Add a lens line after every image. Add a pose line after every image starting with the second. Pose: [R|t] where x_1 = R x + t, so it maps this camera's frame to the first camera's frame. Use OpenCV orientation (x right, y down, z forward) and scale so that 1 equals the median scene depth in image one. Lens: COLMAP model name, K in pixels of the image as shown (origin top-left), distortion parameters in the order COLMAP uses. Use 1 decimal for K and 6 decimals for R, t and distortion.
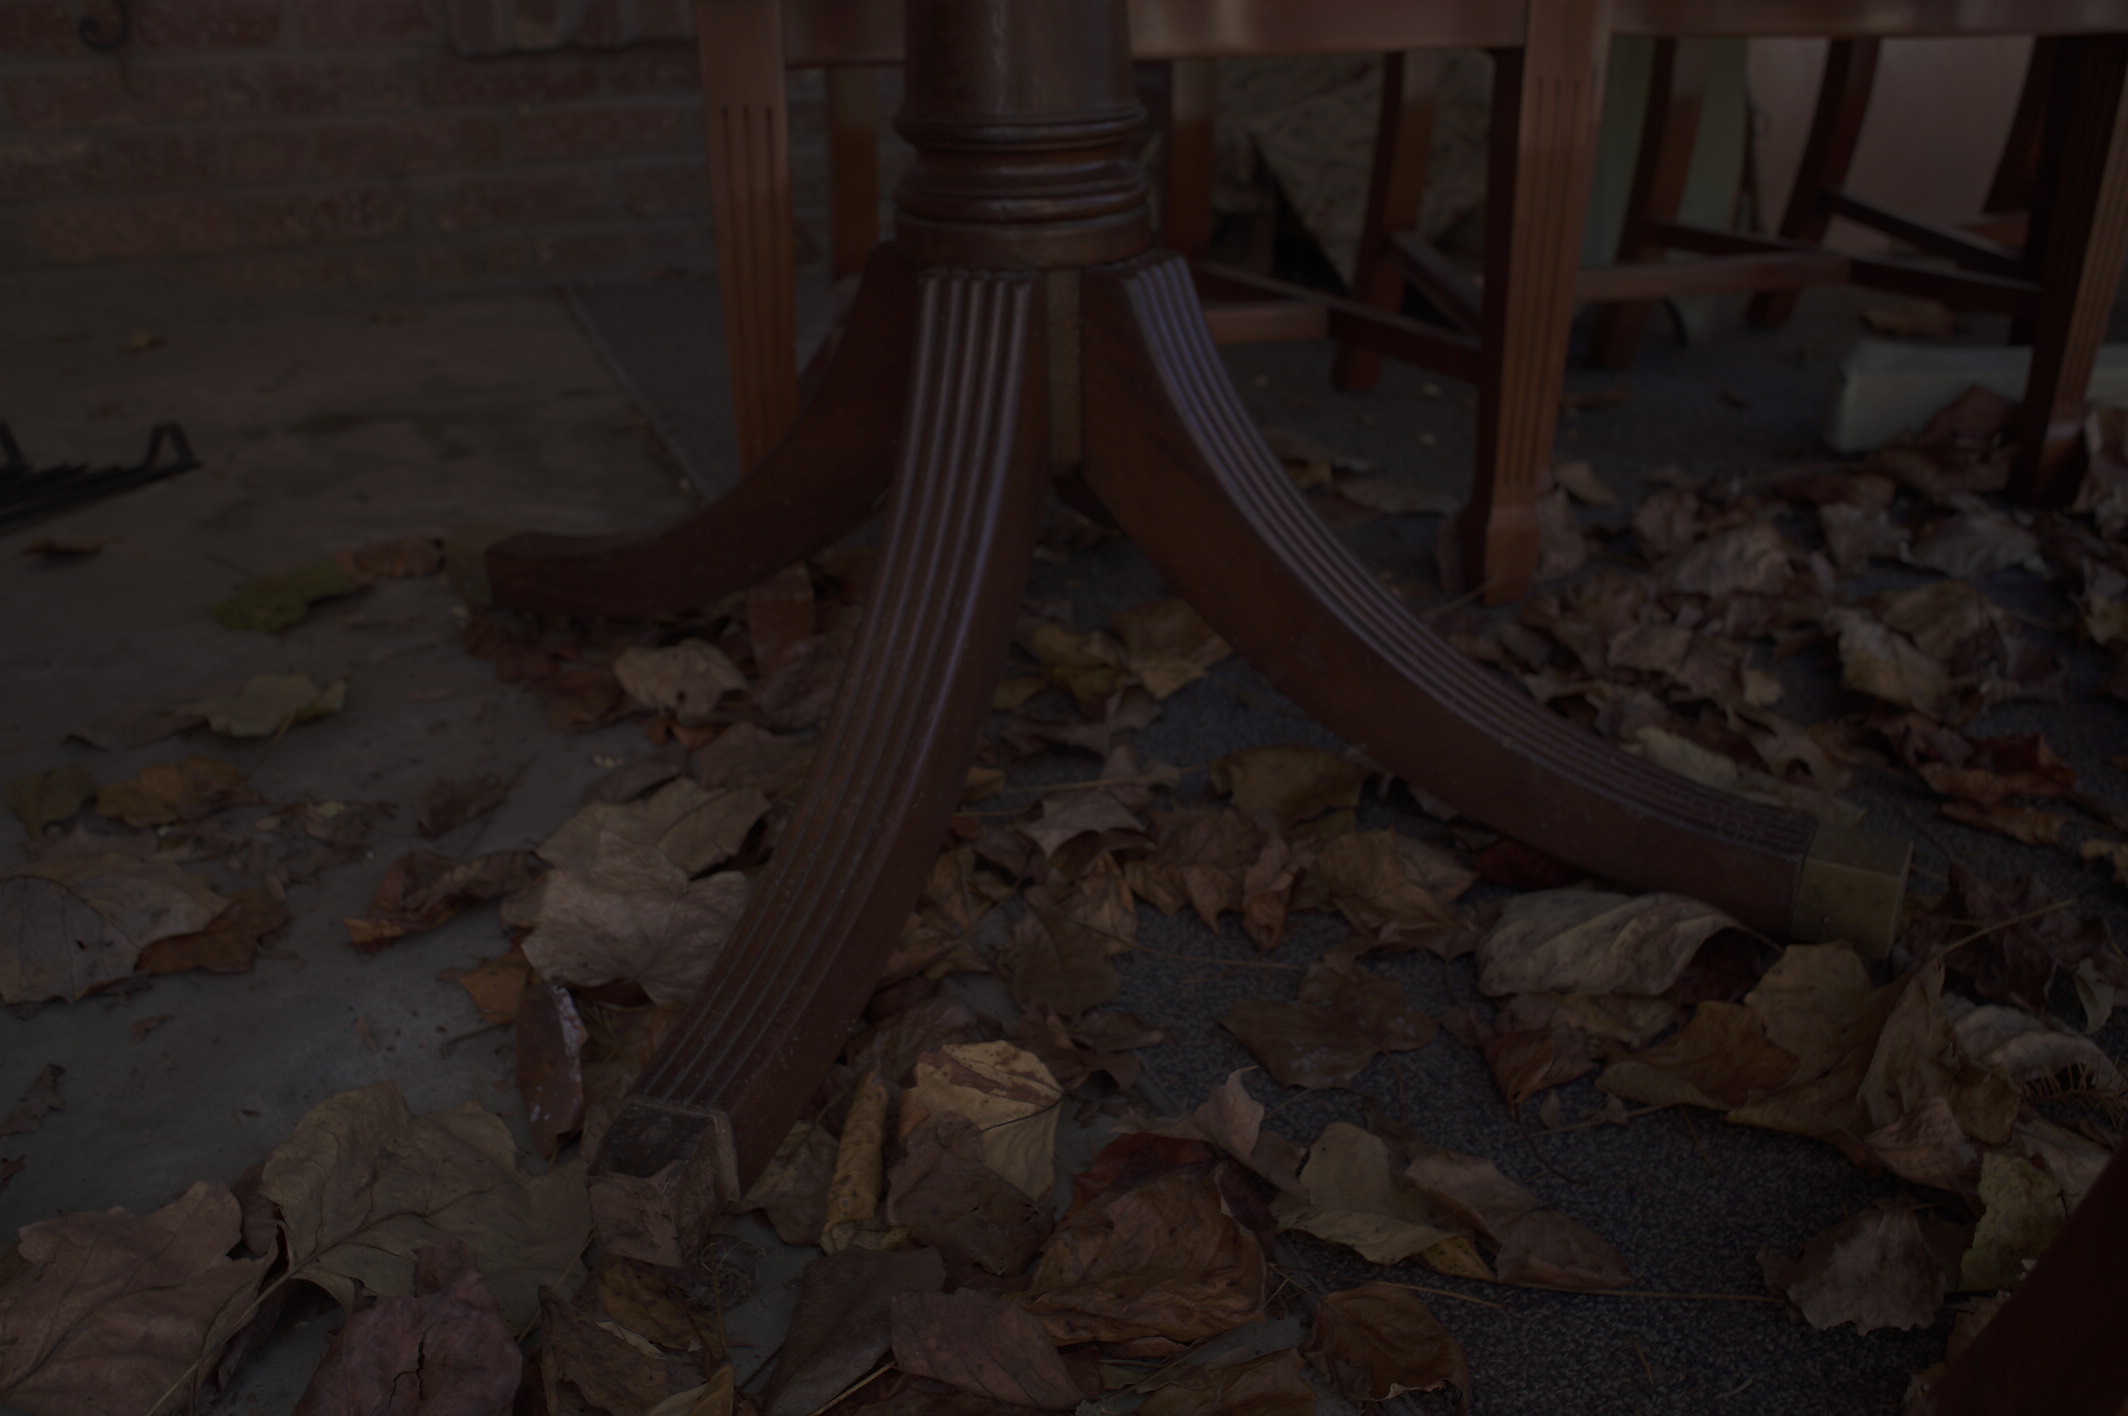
lens RADIAL K [[1794.3, 0, 1086.4], [0, 1794.3, 705.1], [0, 0, 1]] dist [-0.129316, 0.111346]
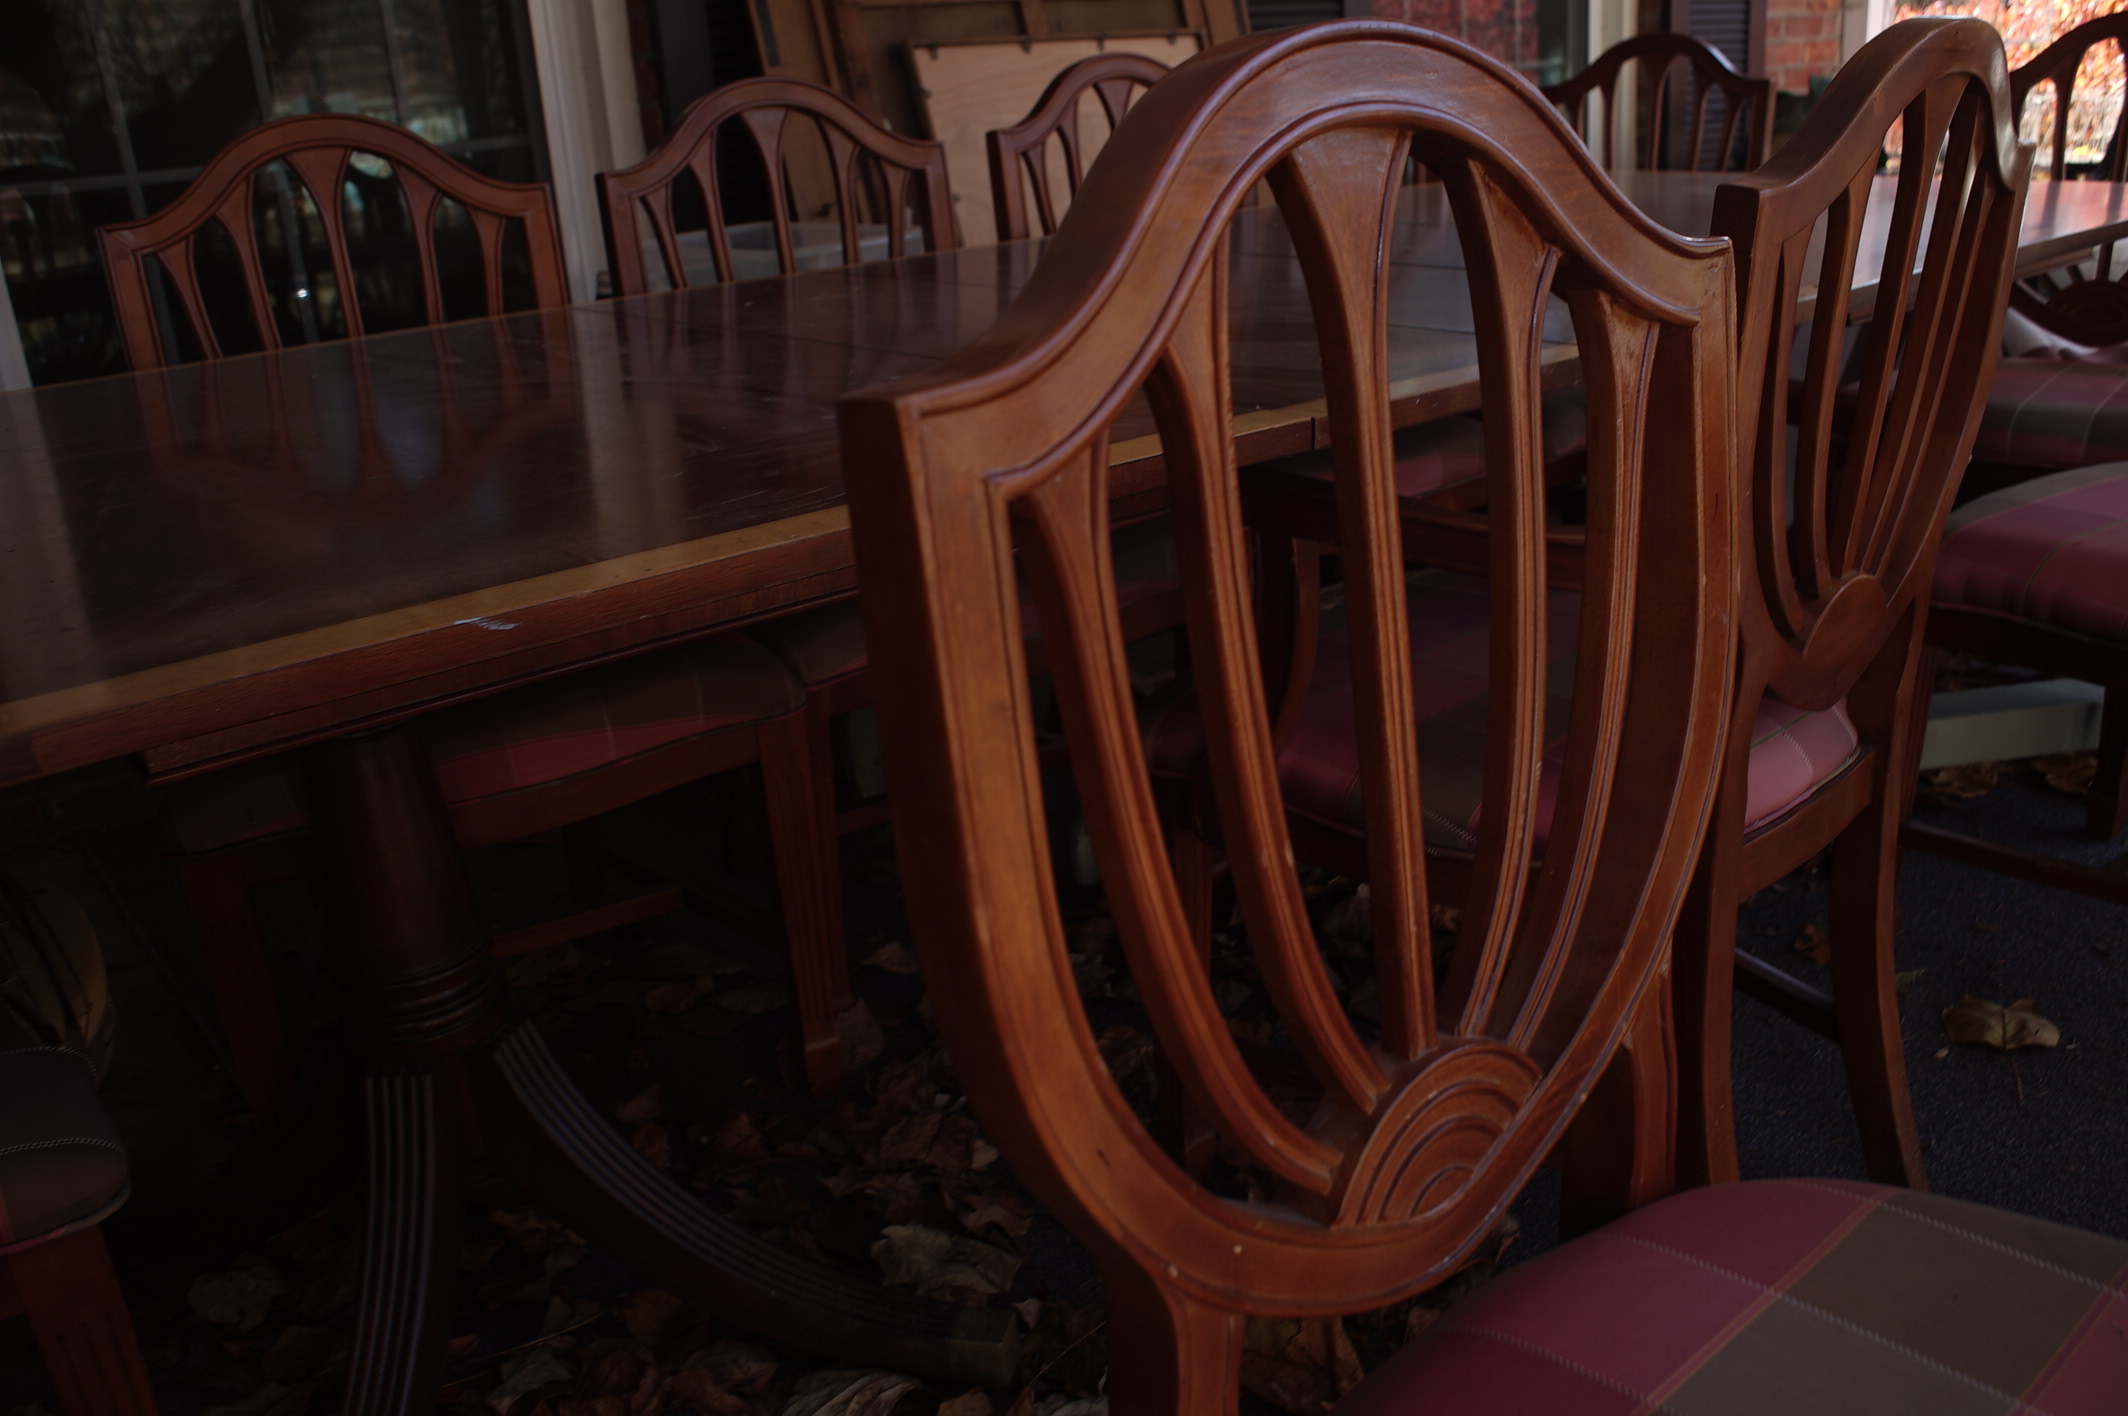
lens RADIAL K [[1794.3, 0, 1086.4], [0, 1794.3, 705.1], [0, 0, 1]] dist [-0.129316, 0.111346]
pose [[0.957810, -0.150248, 0.245002, 0.161794], [0.170073, 0.983495, -0.061753, -0.302084], [-0.231680, 0.100816, 0.967554, -0.580842]]
